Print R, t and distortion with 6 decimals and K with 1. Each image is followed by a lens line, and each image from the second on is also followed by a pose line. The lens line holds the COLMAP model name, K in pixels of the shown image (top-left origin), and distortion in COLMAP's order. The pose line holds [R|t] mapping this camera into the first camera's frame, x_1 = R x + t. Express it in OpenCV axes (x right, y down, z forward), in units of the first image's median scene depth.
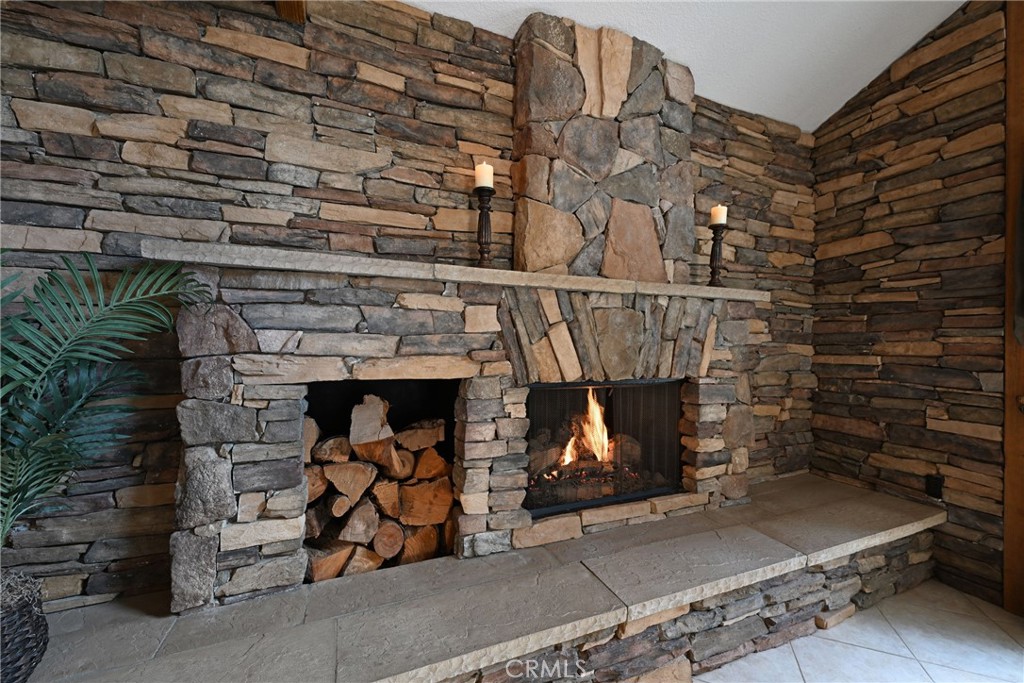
lens RADIAL K [[403.3, 0, 513.8], [0, 403.3, 341.5], [0, 0, 1]] dist [0.001316, -0.000130]
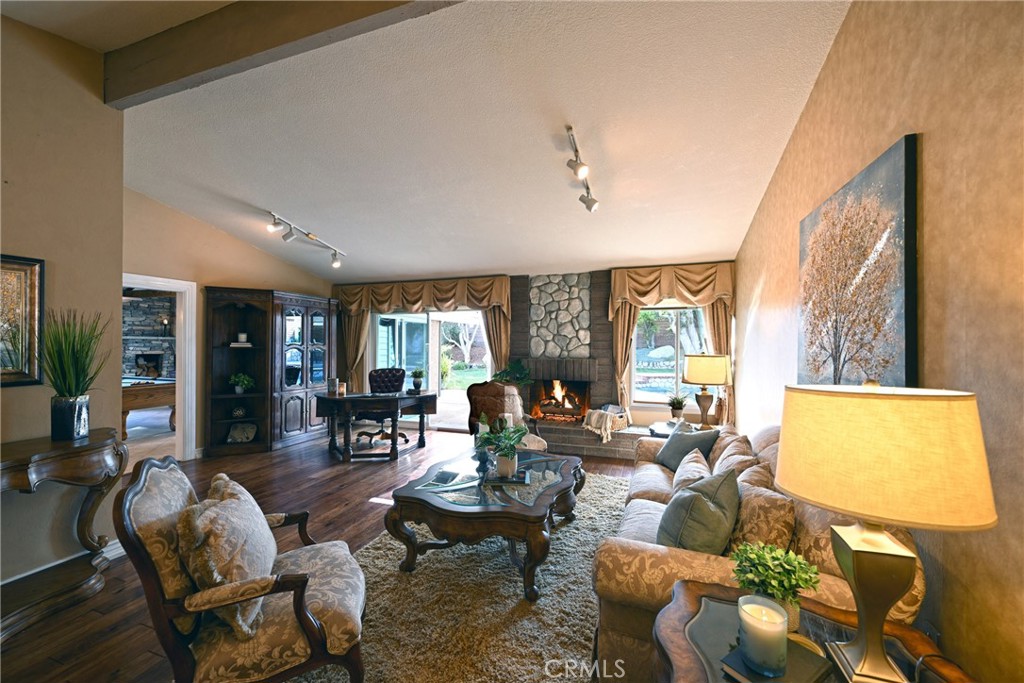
lens RADIAL K [[403.3, 0, 511.1], [0, 403.3, 341.5], [0, 0, 1]] dist [0.001316, -0.000130]
pose [[0.660768, 0.000285, 0.750590, -1.234730], [-0.004425, 0.999984, 0.003515, -0.147736], [-0.750577, -0.005644, 0.660759, -7.192859]]
